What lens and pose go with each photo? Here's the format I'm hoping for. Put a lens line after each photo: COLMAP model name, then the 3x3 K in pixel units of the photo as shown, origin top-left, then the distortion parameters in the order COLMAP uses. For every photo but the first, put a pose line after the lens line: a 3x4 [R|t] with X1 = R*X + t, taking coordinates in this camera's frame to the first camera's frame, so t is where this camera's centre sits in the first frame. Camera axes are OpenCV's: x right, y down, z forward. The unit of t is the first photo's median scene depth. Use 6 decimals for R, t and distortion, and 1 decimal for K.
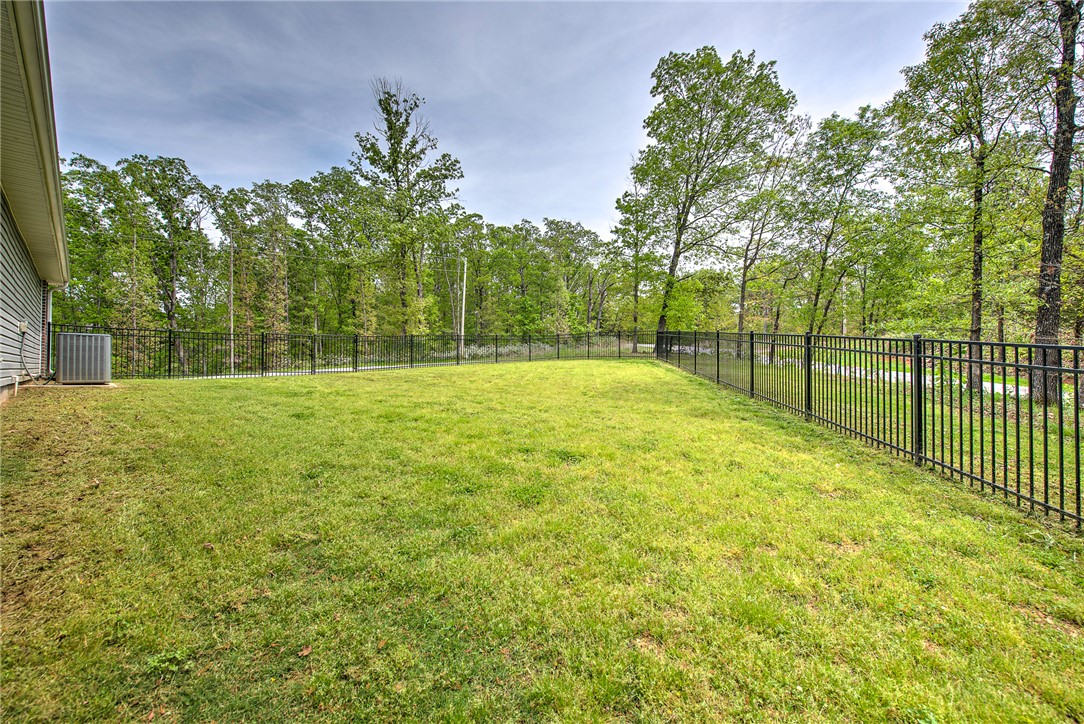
lens RADIAL K [[435.5, 0, 542.0], [0, 435.5, 362.0], [0, 0, 1]] dist [-0.016656, 0.000263]
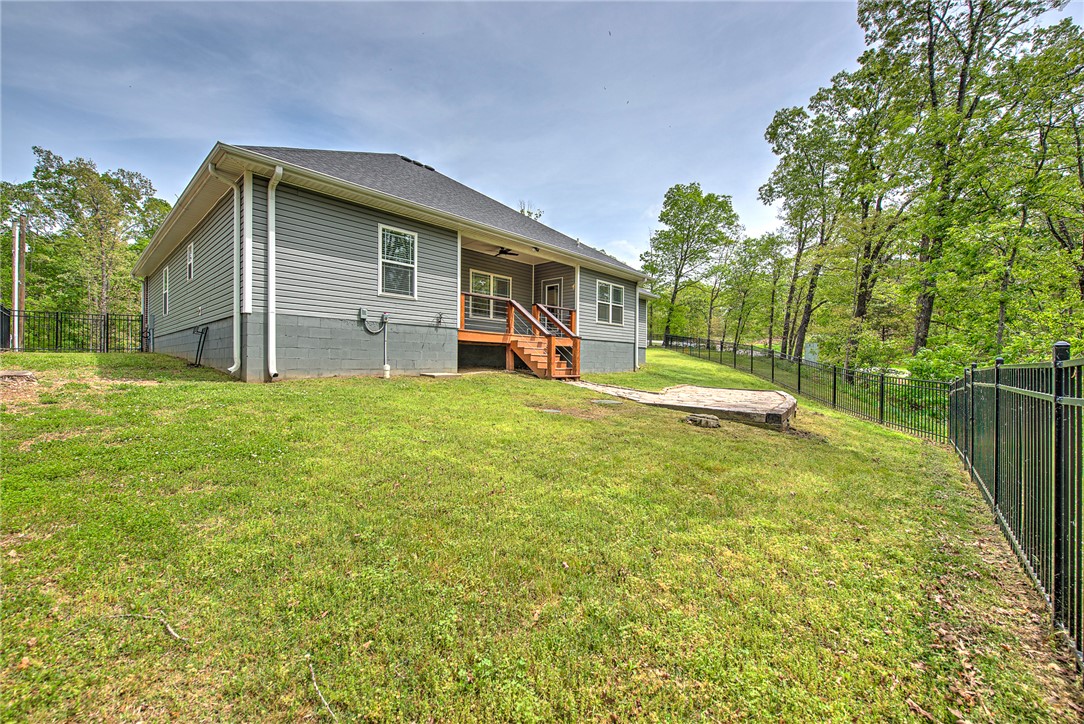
lens RADIAL K [[431.2, 0, 535.7], [0, 431.2, 360.2], [0, 0, 1]] dist [-0.002573, -0.000162]
pose [[0.999881, 0.013582, -0.007281, -0.217598], [-0.013510, 0.999861, 0.009747, 0.024666], [0.007412, -0.009648, 0.999926, -0.682981]]
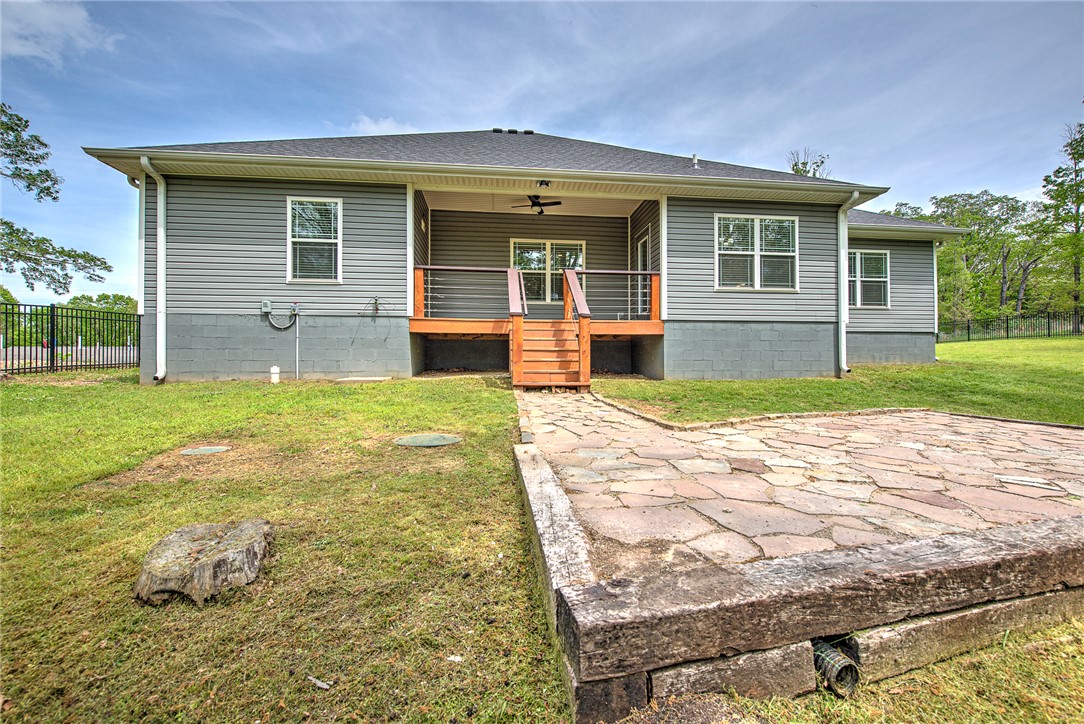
lens RADIAL K [[431.2, 0, 535.7], [0, 431.2, 360.2], [0, 0, 1]] dist [-0.002573, -0.000162]
pose [[0.753917, -0.010760, -0.656881, -0.060866], [0.009264, 0.999941, -0.005747, 0.031135], [0.656904, -0.001753, 0.753972, -0.477996]]
